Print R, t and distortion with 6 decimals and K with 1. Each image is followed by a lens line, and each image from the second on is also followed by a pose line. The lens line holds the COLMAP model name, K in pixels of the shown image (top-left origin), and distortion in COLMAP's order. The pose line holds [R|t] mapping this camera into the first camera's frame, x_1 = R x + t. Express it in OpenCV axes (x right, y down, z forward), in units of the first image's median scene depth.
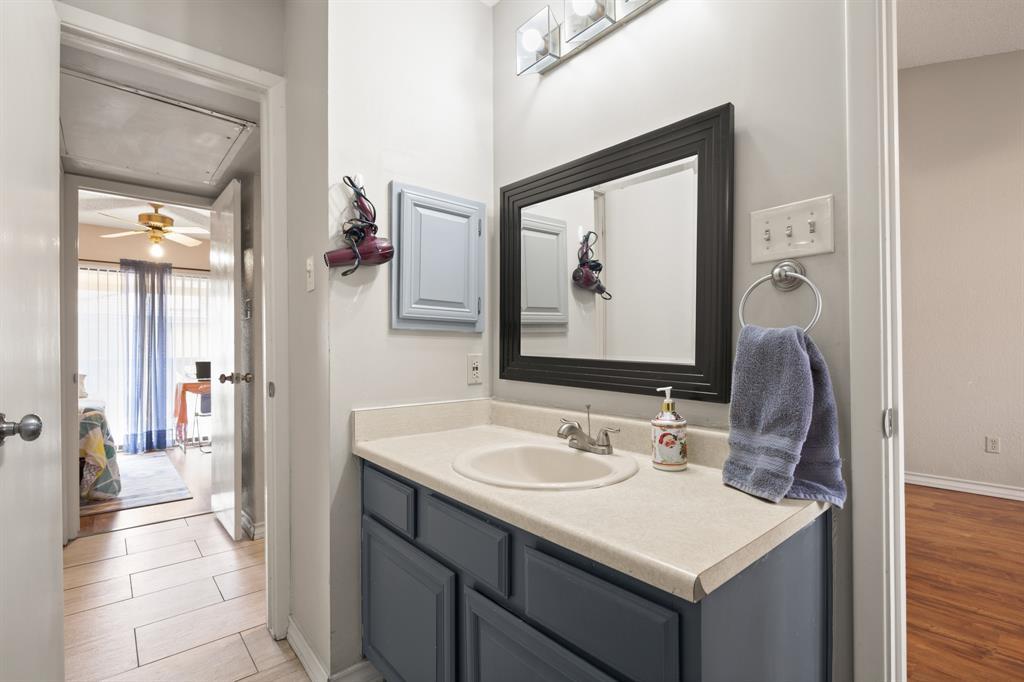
lens RADIAL K [[471.1, 0, 515.9], [0, 471.1, 346.4], [0, 0, 1]] dist [-0.001437, 0.000272]
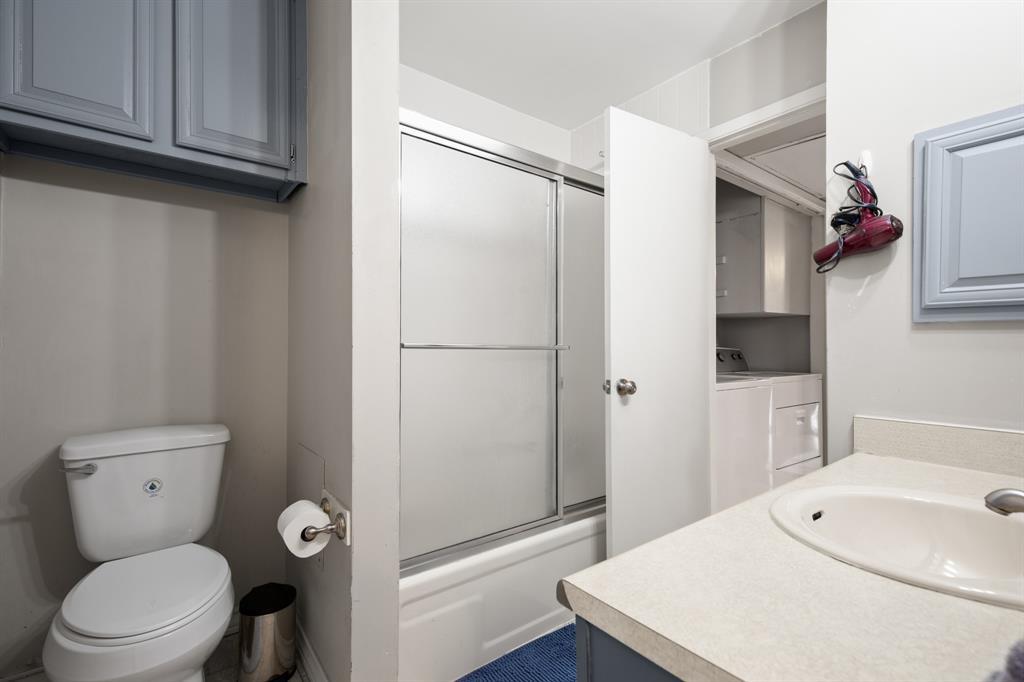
lens RADIAL K [[471.1, 0, 516.8], [0, 471.1, 346.3], [0, 0, 1]] dist [-0.001437, 0.000272]
pose [[-0.057216, -0.002085, -0.998360, 0.559225], [0.006620, 0.999975, -0.002468, -0.000900], [0.998340, -0.006750, -0.057201, 0.381545]]
